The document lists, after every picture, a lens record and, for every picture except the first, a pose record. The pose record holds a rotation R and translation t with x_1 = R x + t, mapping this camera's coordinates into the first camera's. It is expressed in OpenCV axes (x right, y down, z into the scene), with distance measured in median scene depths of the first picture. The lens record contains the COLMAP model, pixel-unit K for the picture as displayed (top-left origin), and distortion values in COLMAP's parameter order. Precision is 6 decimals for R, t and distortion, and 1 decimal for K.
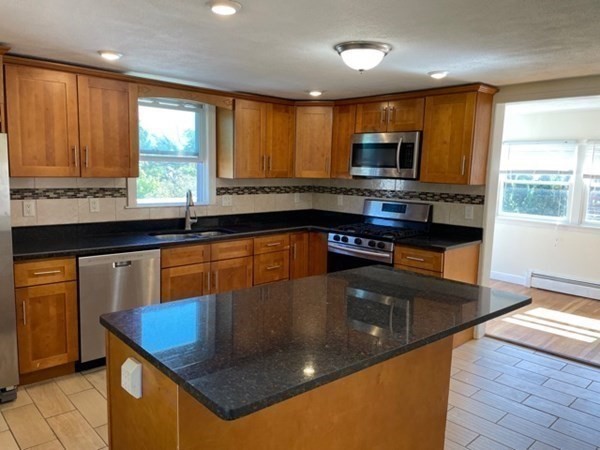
lens RADIAL K [[457.7, 0, 303.1], [0, 457.7, 227.5], [0, 0, 1]] dist [0.075385, -0.068585]
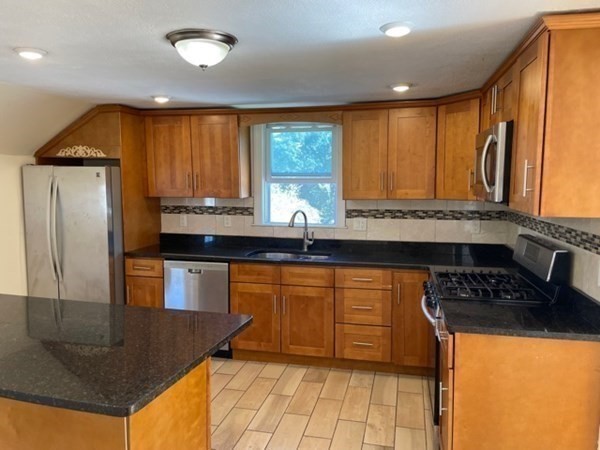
lens RADIAL K [[457.7, 0, 299.0], [0, 457.7, 223.9], [0, 0, 1]] dist [0.075385, -0.068585]
pose [[0.545154, 0.051095, -0.836777, 0.581894], [-0.099652, 0.995014, -0.004166, -0.049388], [0.832392, 0.085658, 0.547527, 0.463712]]
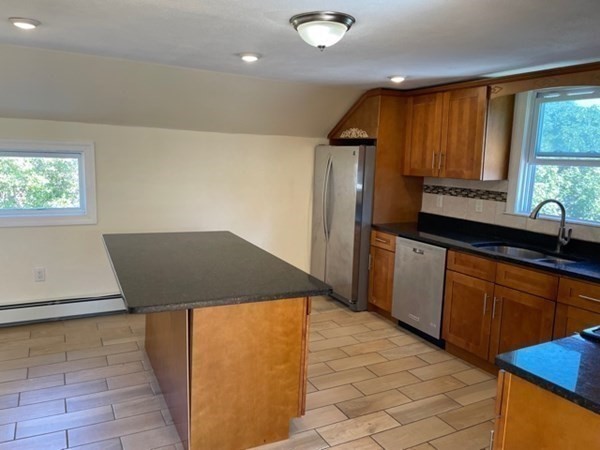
lens RADIAL K [[457.7, 0, 297.1], [0, 457.7, 226.0], [0, 0, 1]] dist [0.075385, -0.068585]
pose [[-0.269688, 0.105915, -0.957105, 0.638815], [-0.167312, 0.973661, 0.154891, -0.089653], [0.948301, 0.201907, -0.244864, 0.795223]]
